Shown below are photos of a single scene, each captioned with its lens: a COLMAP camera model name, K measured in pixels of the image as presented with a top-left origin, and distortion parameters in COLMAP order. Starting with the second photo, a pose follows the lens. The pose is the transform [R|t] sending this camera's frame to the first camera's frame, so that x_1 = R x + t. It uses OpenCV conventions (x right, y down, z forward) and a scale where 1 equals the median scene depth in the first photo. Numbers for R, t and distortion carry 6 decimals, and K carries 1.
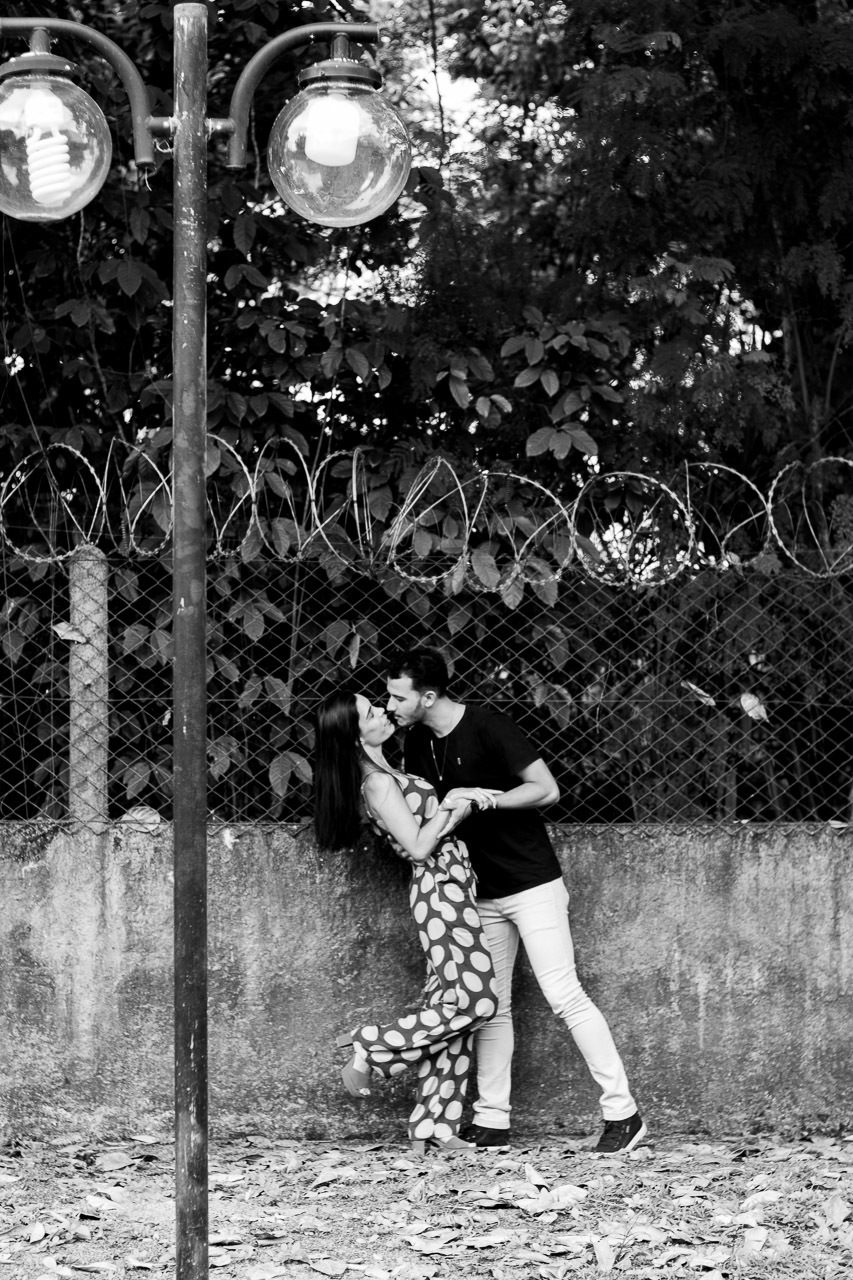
lens RADIAL K [[2853.8, 0, 425.7], [0, 2853.8, 639.3], [0, 0, 1]] dist [-0.063359, -0.228795]
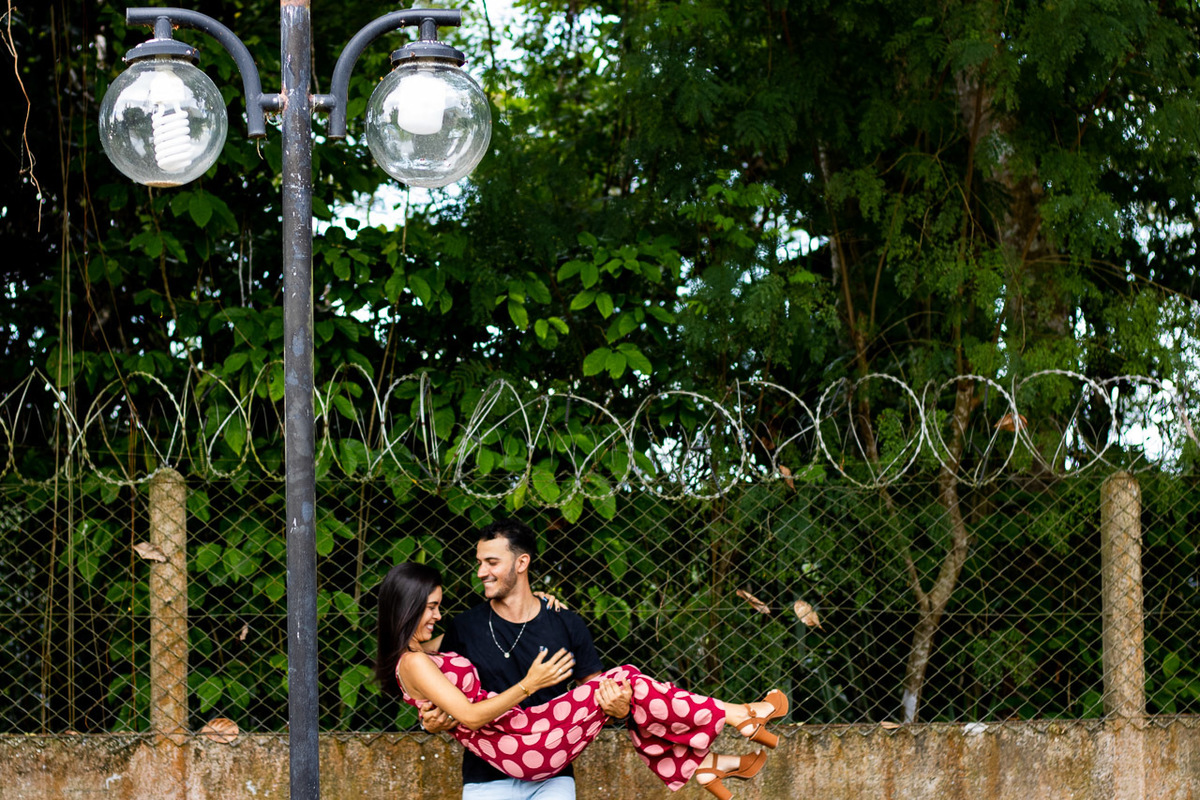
lens RADIAL K [[1795.6, 0, 602.0], [0, 1795.6, 447.0], [0, 0, 1]] dist [-0.044288, -0.019726]
pose [[0.999848, -0.014767, 0.009262, 0.034993], [0.015265, 0.998302, -0.056207, -0.001418], [-0.008416, 0.056340, 0.998376, 0.341860]]
